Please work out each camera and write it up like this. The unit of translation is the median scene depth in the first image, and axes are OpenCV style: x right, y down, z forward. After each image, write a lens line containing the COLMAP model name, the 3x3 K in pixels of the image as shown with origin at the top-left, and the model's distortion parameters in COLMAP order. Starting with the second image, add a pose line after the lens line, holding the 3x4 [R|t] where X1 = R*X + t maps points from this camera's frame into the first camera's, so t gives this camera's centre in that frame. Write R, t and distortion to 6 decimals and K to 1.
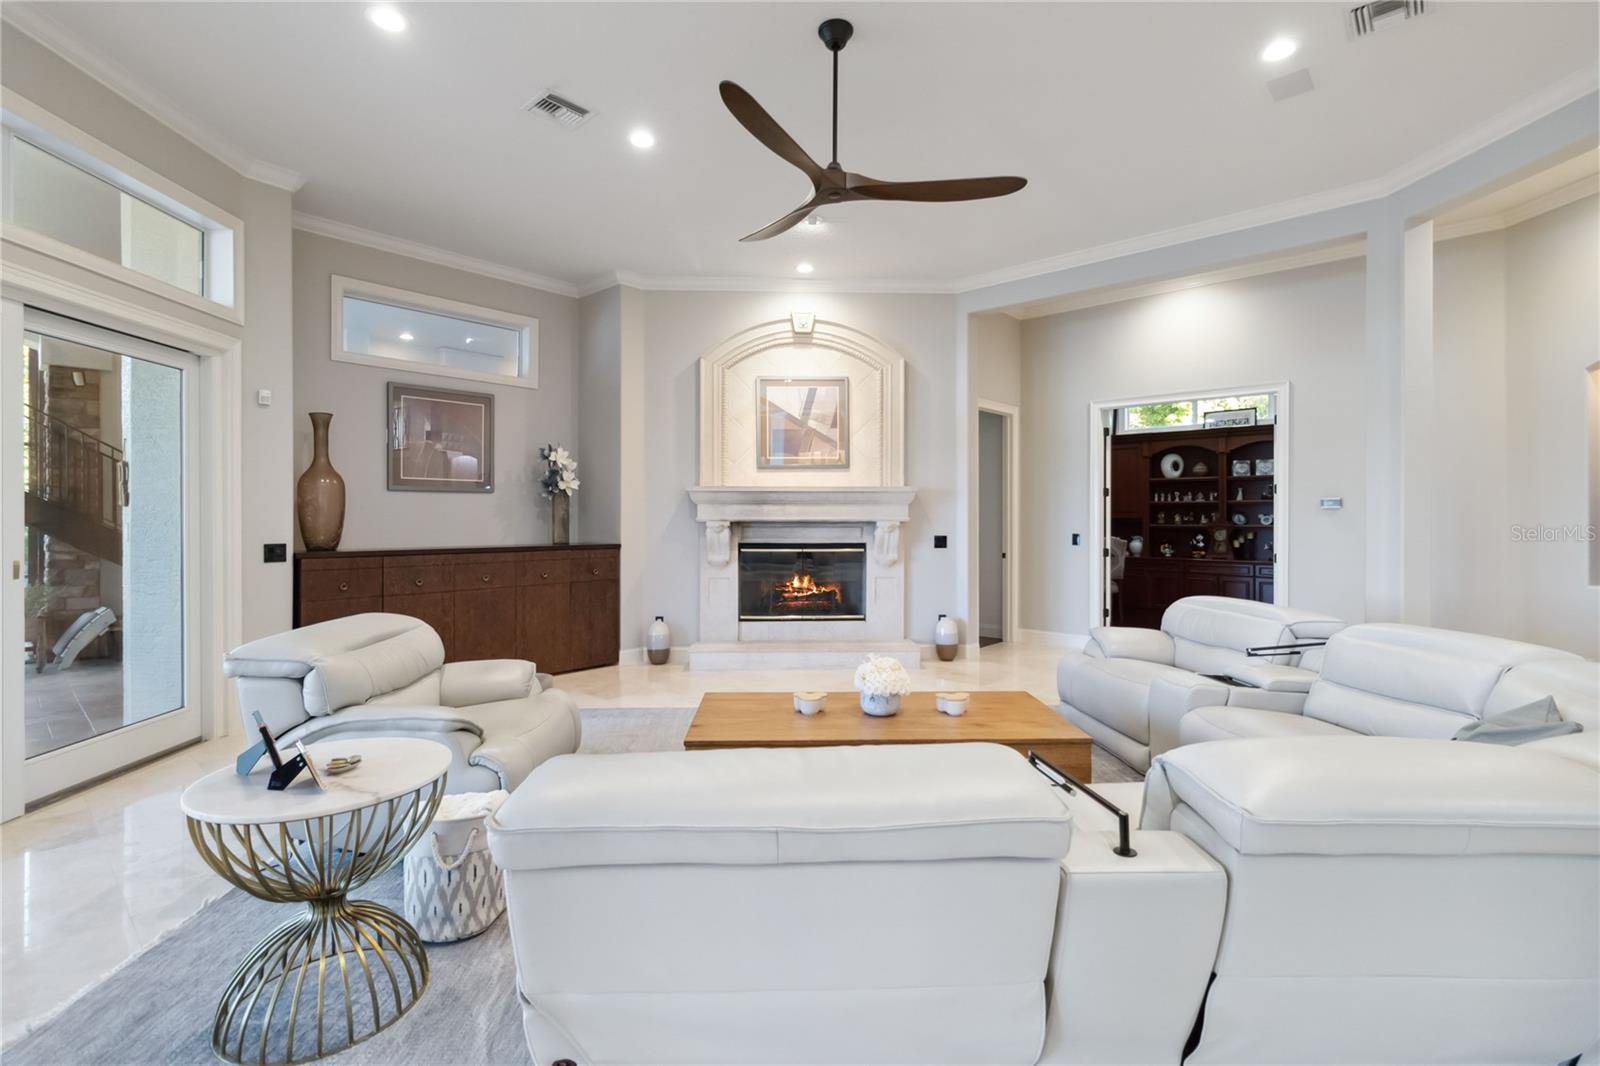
lens RADIAL K [[738.7, 0, 805.9], [0, 738.7, 518.8], [0, 0, 1]] dist [0.002775, -0.000468]
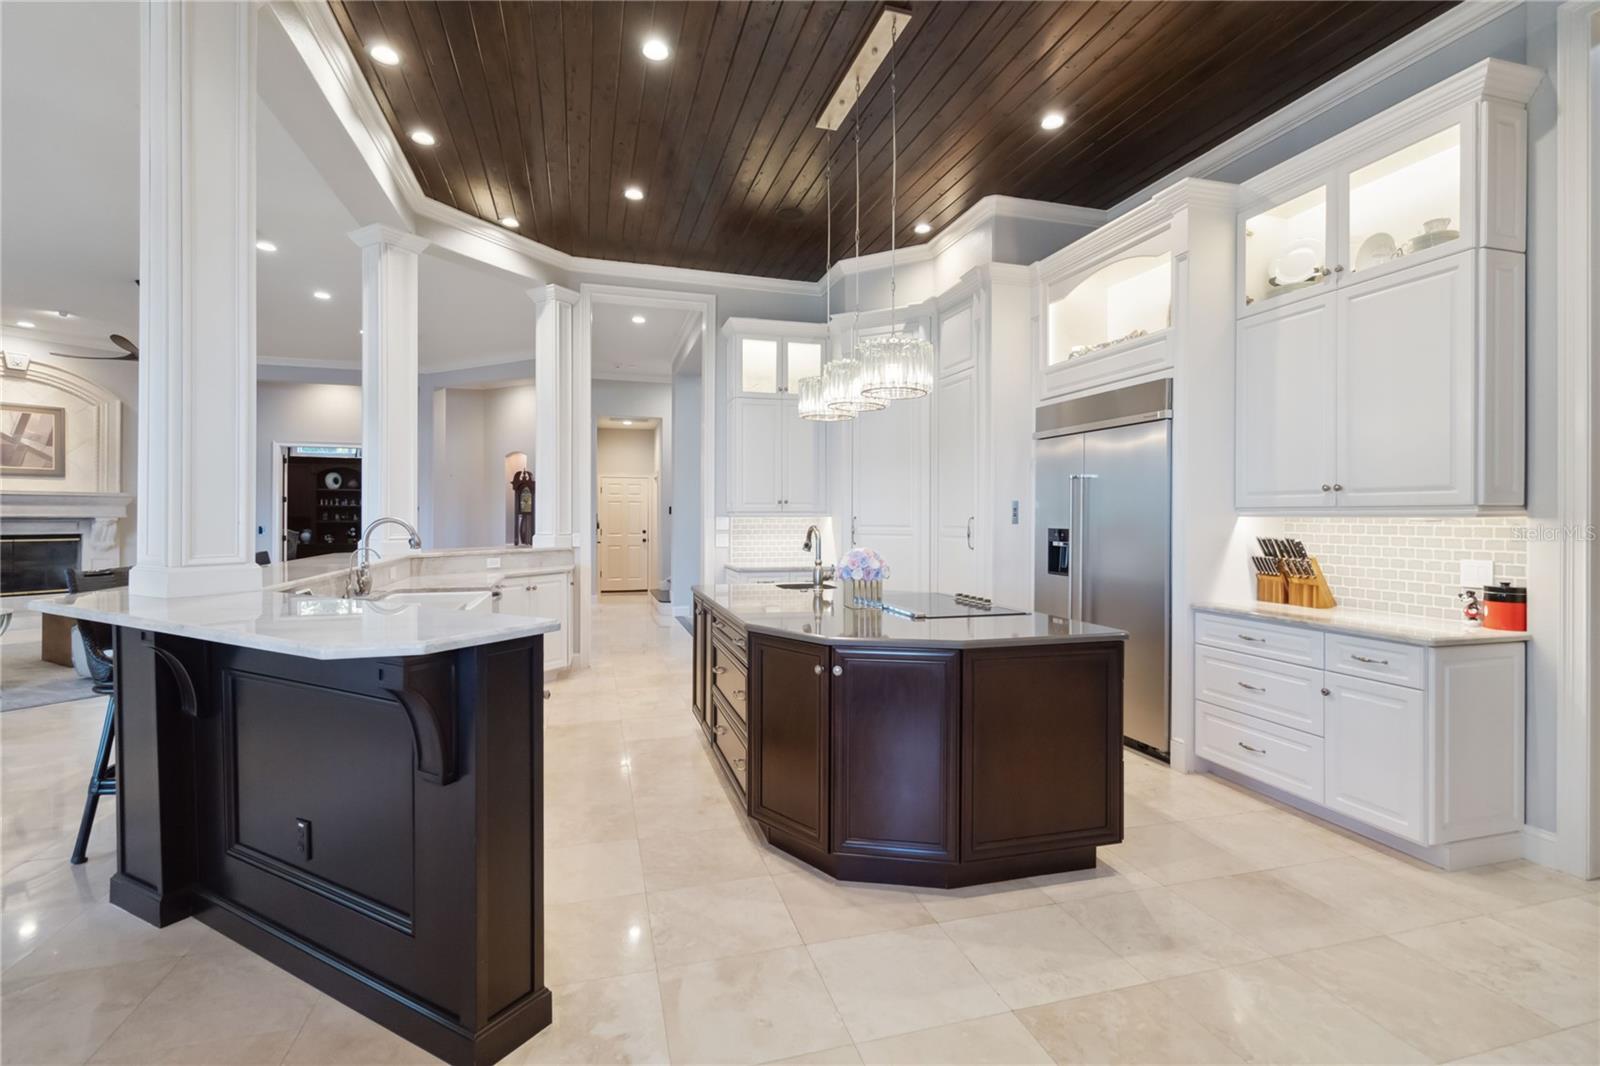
lens RADIAL K [[738.7, 0, 805.9], [0, 738.7, 518.8], [0, 0, 1]] dist [0.002775, -0.000468]
pose [[0.529504, 0.001116, 0.848307, -0.359864], [-0.001695, 0.999999, -0.000257, 0.003363], [-0.848306, -0.001302, 0.529505, -0.817184]]
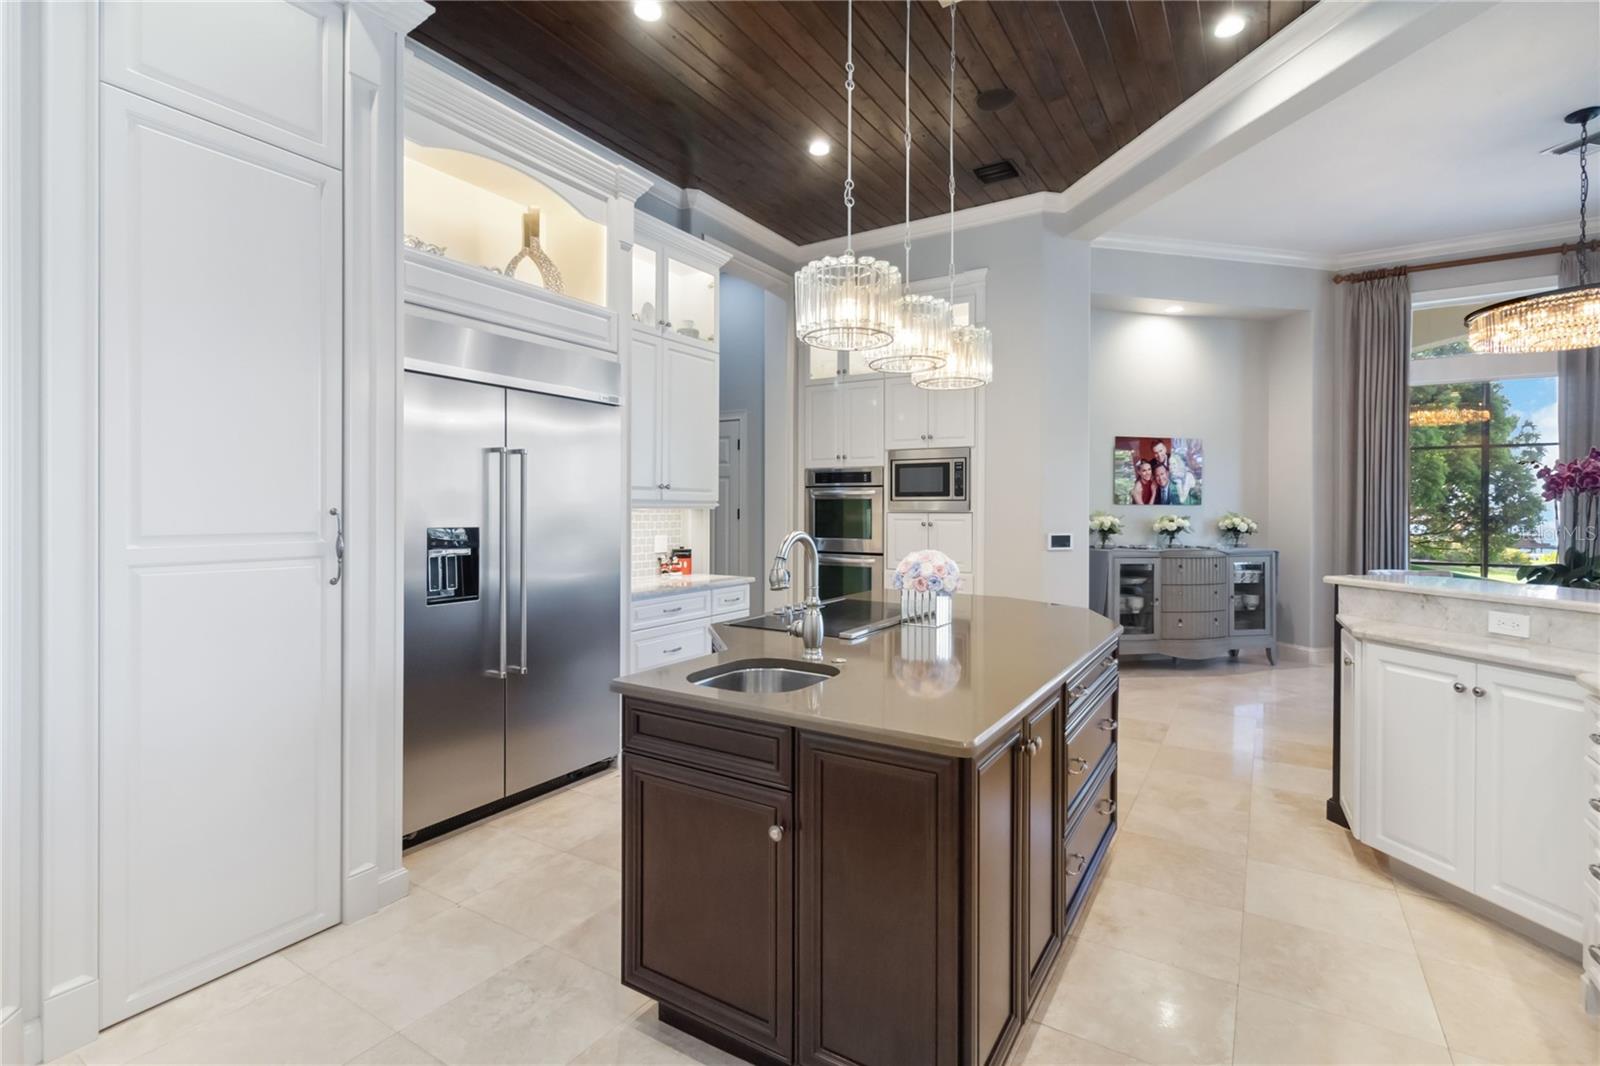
lens RADIAL K [[743.8, 0, 810.8], [0, 743.8, 508.5], [0, 0, 1]] dist [0.001915, 0.000380]
pose [[-0.984821, -0.003278, -0.173545, 0.219474], [-0.003836, 0.999988, 0.002880, -0.000910], [0.173533, 0.003502, -0.984822, -0.193301]]
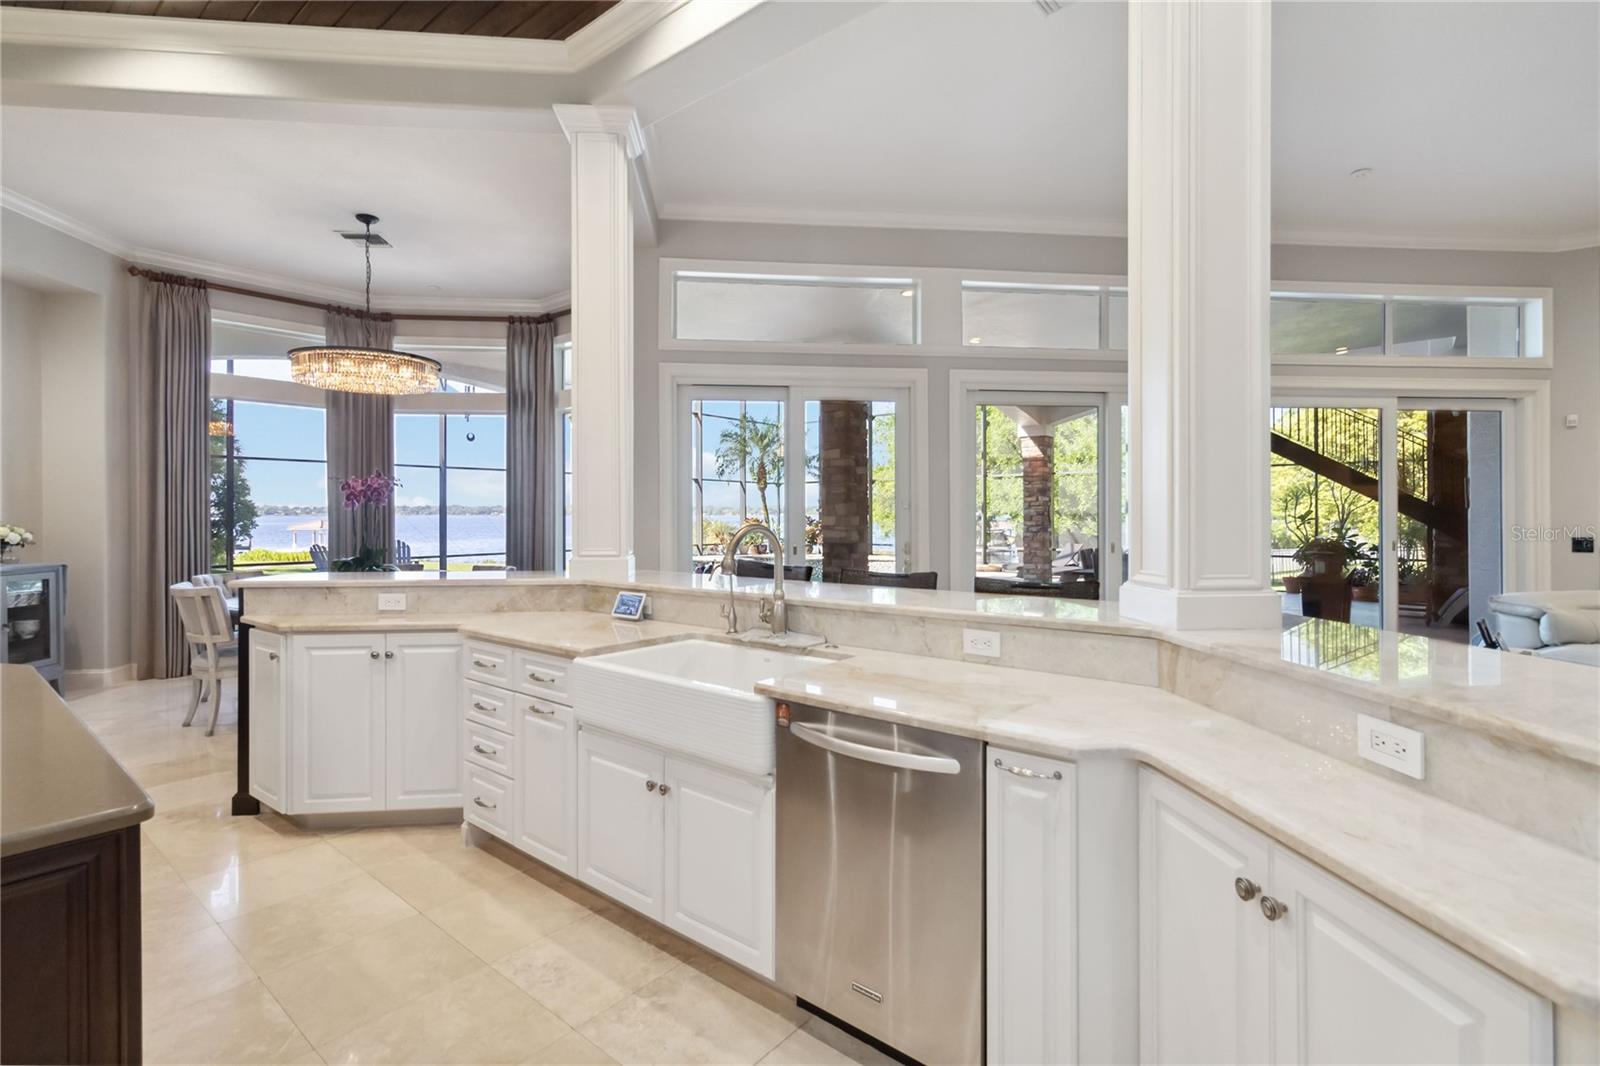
lens RADIAL K [[743.8, 0, 810.8], [0, 743.8, 508.5], [0, 0, 1]] dist [0.001915, 0.000380]
pose [[0.051724, -0.009081, -0.998620, 0.318364], [-0.001406, 0.999957, -0.009166, -0.001511], [0.998660, 0.001878, 0.051709, -0.244083]]
